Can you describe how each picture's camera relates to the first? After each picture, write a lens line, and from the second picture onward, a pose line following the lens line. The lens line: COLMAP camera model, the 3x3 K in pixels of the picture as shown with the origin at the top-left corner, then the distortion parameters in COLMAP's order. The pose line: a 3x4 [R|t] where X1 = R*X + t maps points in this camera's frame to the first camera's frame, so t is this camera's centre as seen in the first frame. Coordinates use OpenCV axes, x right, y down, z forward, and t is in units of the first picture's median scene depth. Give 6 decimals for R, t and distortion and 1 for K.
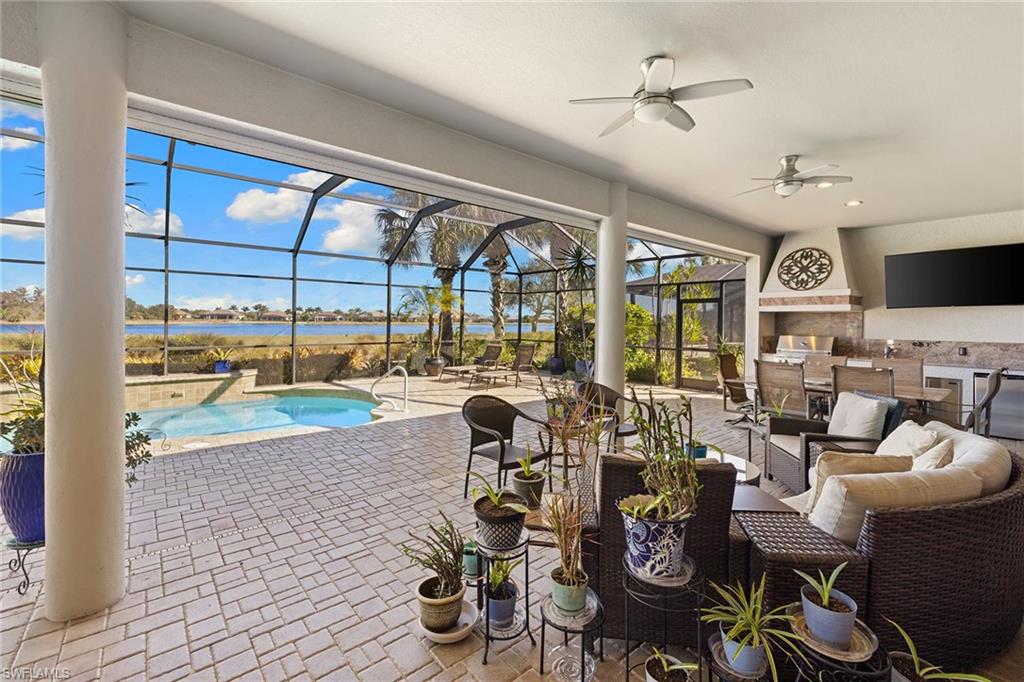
lens RADIAL K [[434.8, 0, 508.0], [0, 434.8, 322.3], [0, 0, 1]] dist [0.003405, 0.000044]
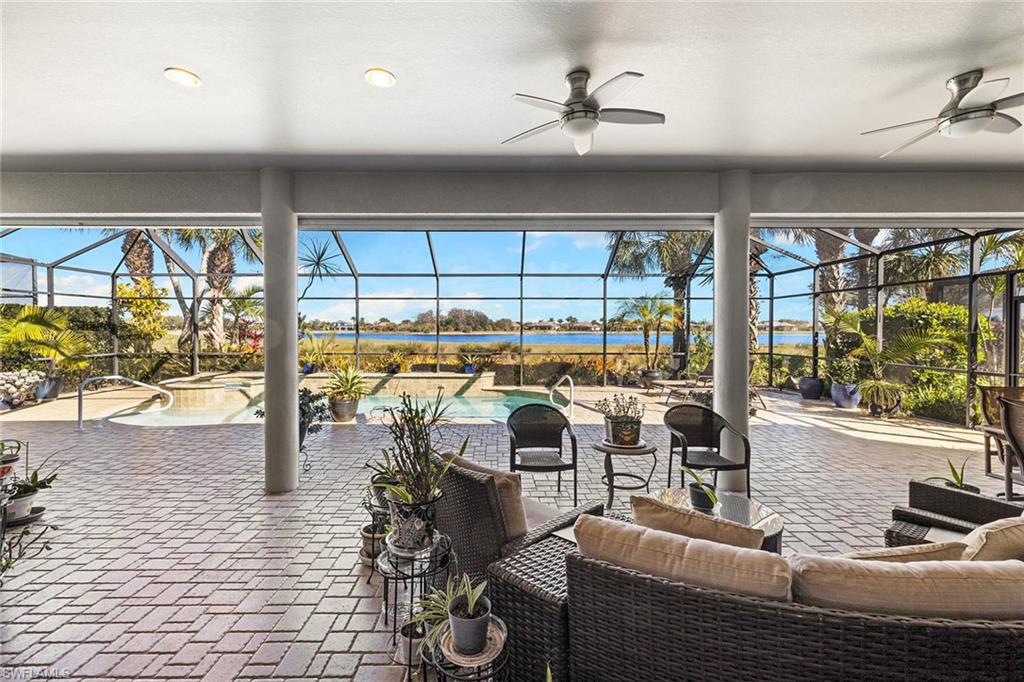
lens RADIAL K [[434.8, 0, 494.8], [0, 434.8, 330.5], [0, 0, 1]] dist [0.003405, 0.000044]
pose [[0.764477, -0.008825, -0.644590, 0.249187], [0.007285, 0.999961, -0.005052, -0.005980], [0.644610, -0.000834, 0.764511, 0.038871]]
